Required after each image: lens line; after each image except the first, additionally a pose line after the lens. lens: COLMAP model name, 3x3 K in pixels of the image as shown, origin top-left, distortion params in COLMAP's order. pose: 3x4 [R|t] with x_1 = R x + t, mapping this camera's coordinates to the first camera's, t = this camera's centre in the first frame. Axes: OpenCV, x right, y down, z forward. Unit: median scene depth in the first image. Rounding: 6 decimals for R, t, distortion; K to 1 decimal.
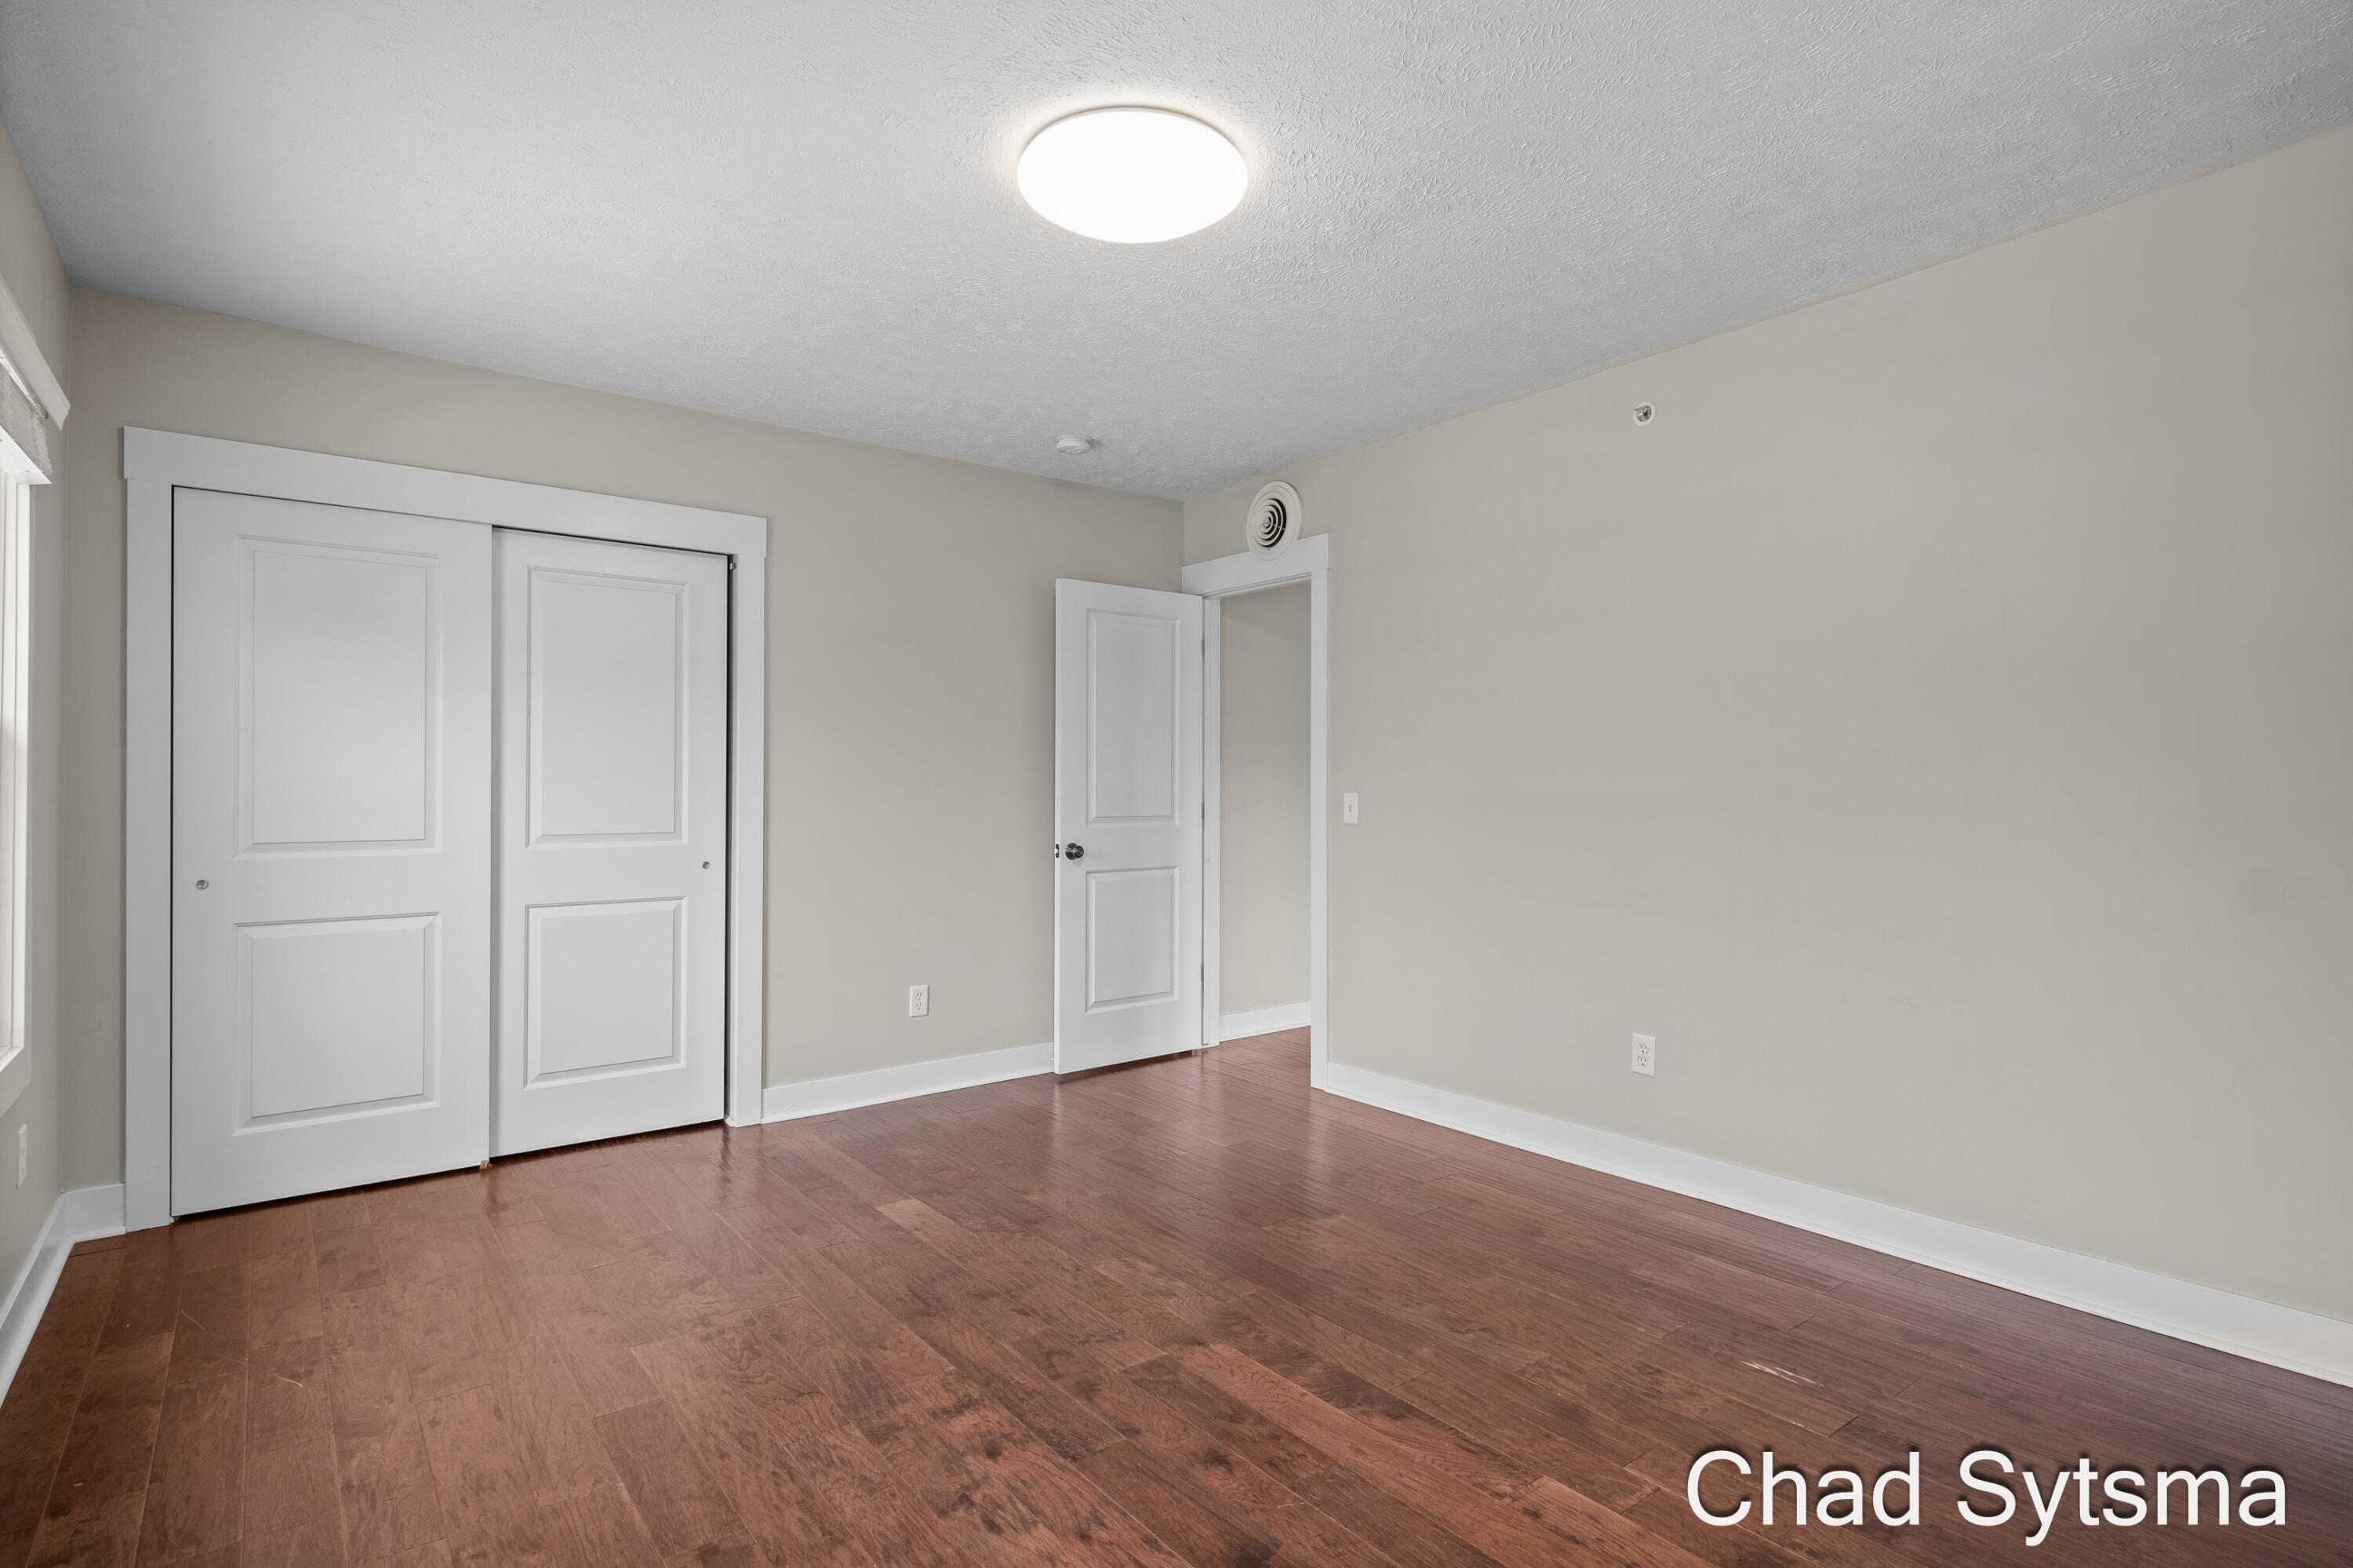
lens RADIAL K [[1149.1, 0, 1178.1], [0, 1149.1, 780.8], [0, 0, 1]] dist [-0.015188, -0.001295]
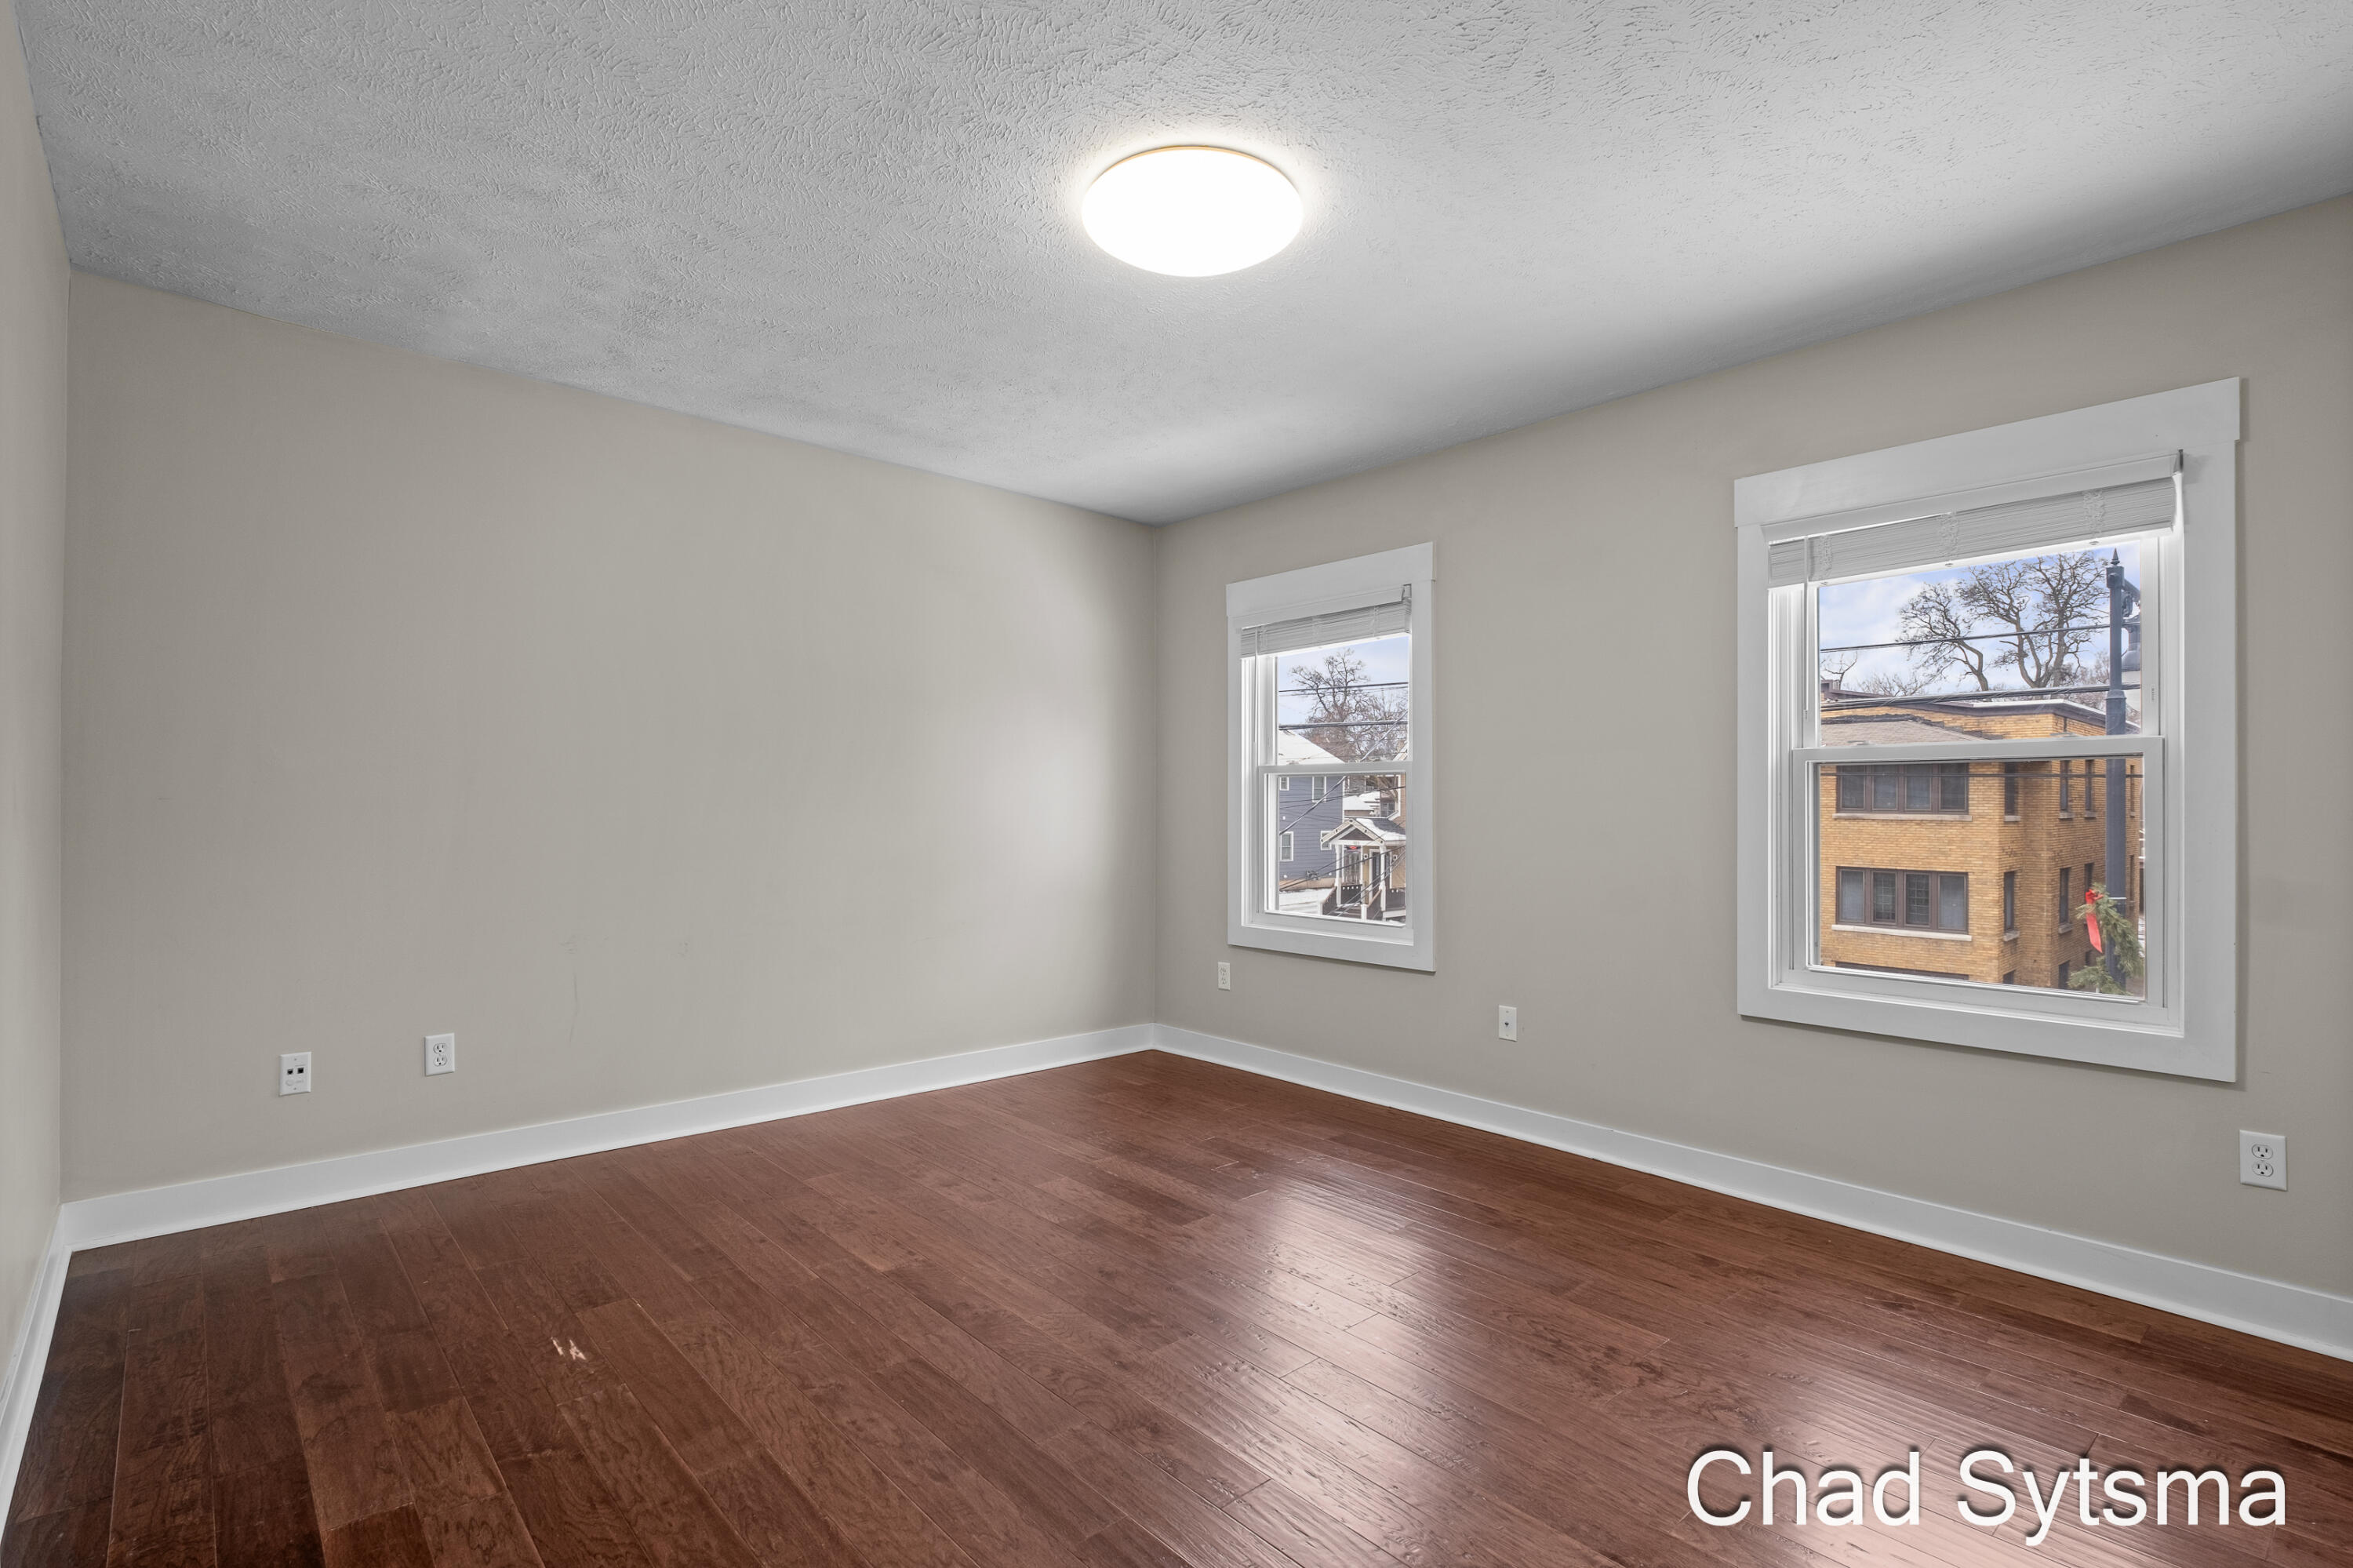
lens RADIAL K [[1149.1, 0, 1180.2], [0, 1149.1, 798.3], [0, 0, 1]] dist [-0.015188, -0.001295]
pose [[-0.998156, -0.006470, -0.060361, 0.029714], [-0.006659, 0.999974, 0.002927, 0.004718], [0.060340, 0.003324, -0.998172, 2.010587]]
